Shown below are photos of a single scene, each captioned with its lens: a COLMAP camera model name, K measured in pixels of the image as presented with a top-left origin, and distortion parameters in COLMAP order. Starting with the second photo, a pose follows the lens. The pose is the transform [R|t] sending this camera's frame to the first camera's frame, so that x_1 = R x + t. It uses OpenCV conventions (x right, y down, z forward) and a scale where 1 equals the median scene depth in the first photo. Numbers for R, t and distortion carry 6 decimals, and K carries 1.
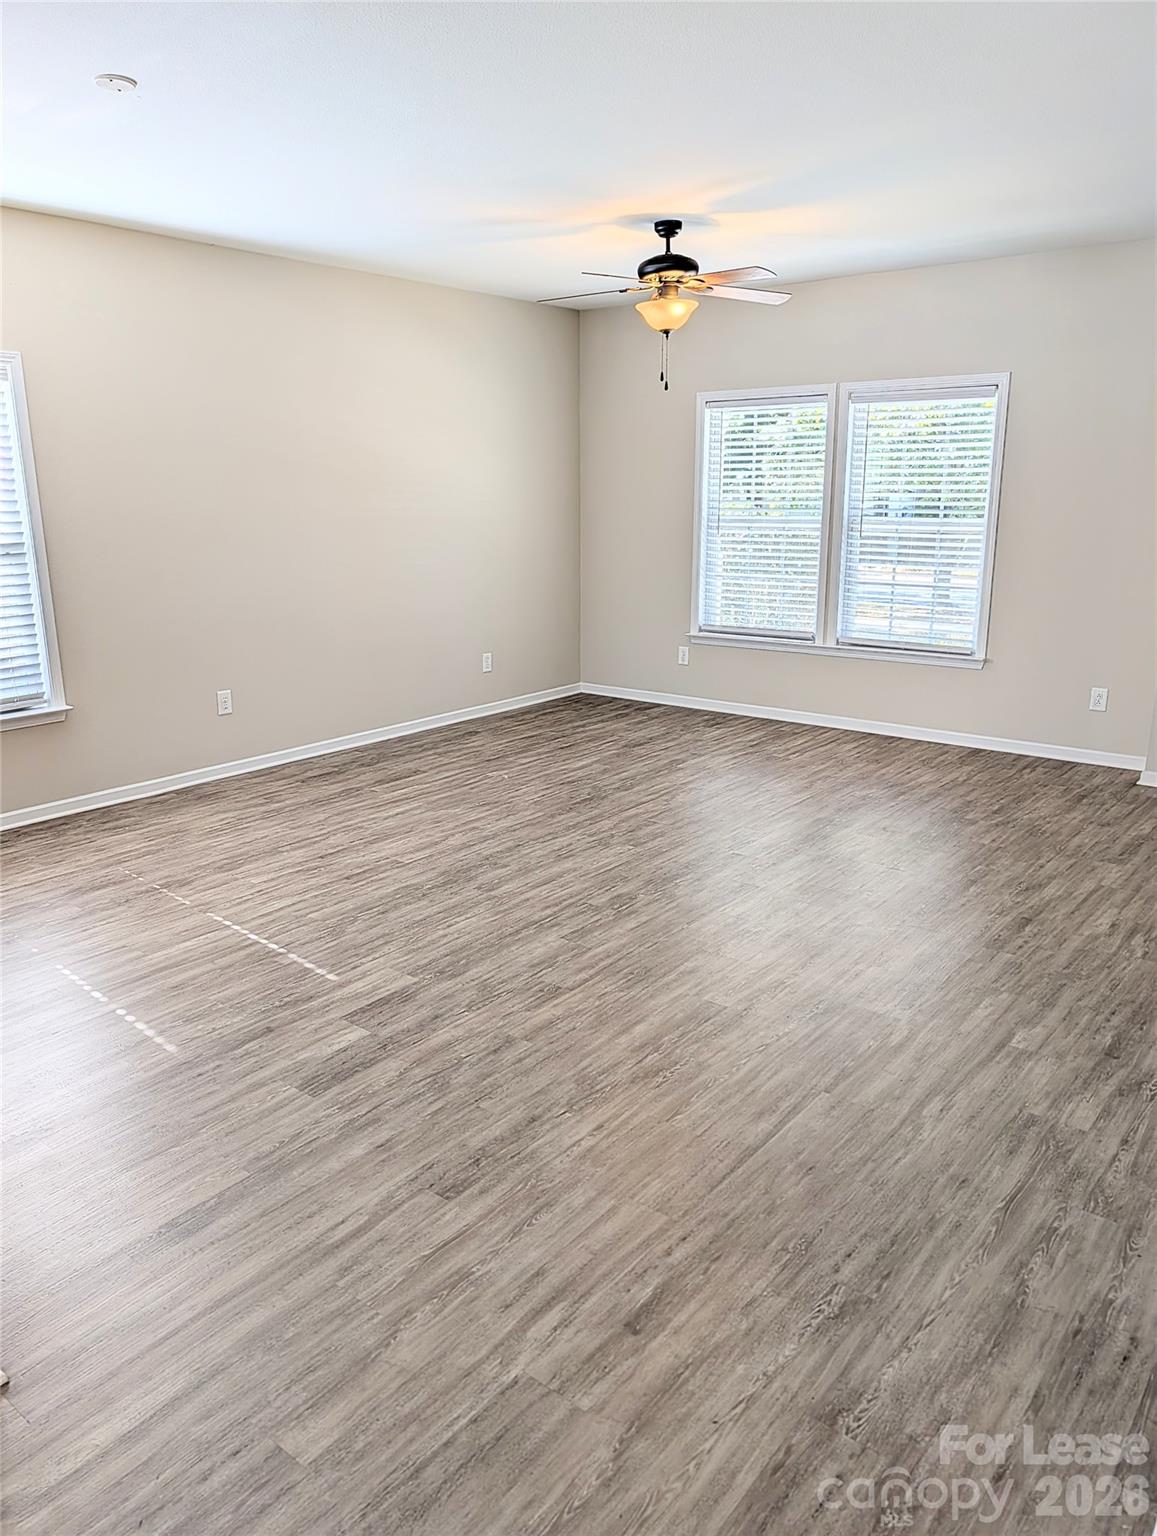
lens RADIAL K [[1122.8, 0, 578.5], [0, 1122.8, 768.0], [0, 0, 1]] dist [0.054170, -0.085654]
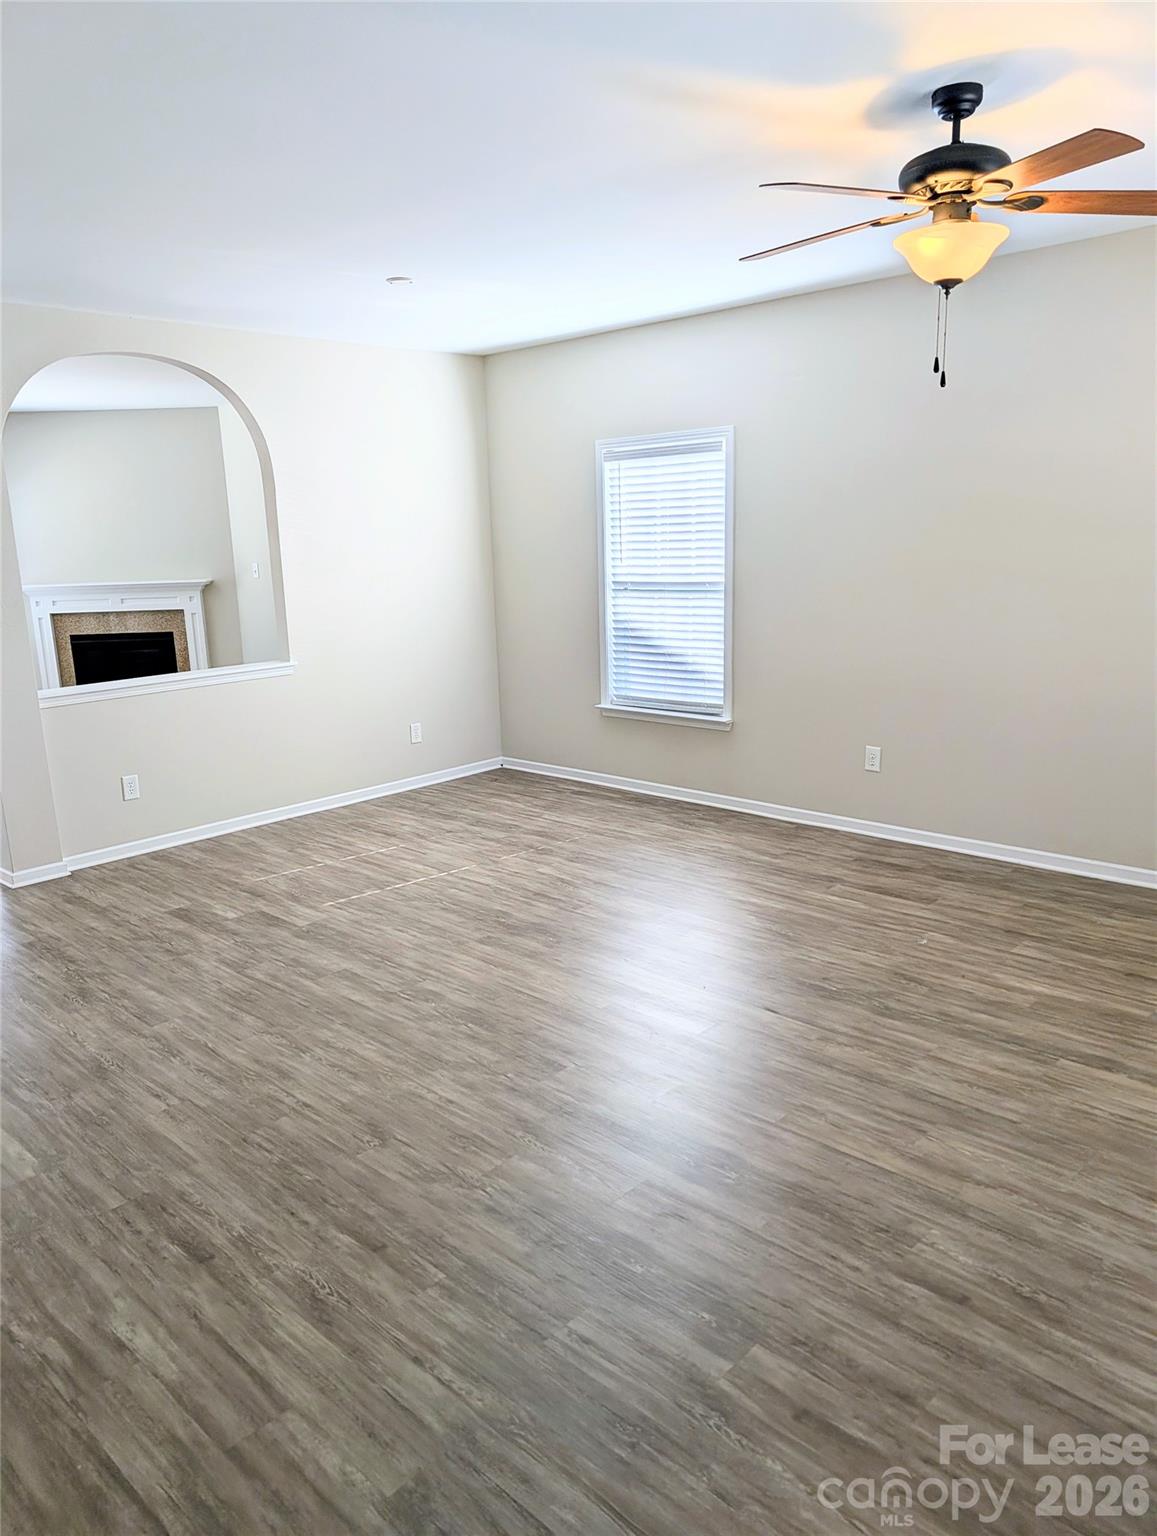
lens RADIAL K [[1122.8, 0, 578.5], [0, 1122.8, 768.0], [0, 0, 1]] dist [0.054170, -0.085654]
pose [[-0.111038, 0.221587, -0.968798, 0.719082], [-0.212309, 0.947033, 0.240943, -0.255176], [0.970874, 0.232439, -0.058112, 0.905194]]
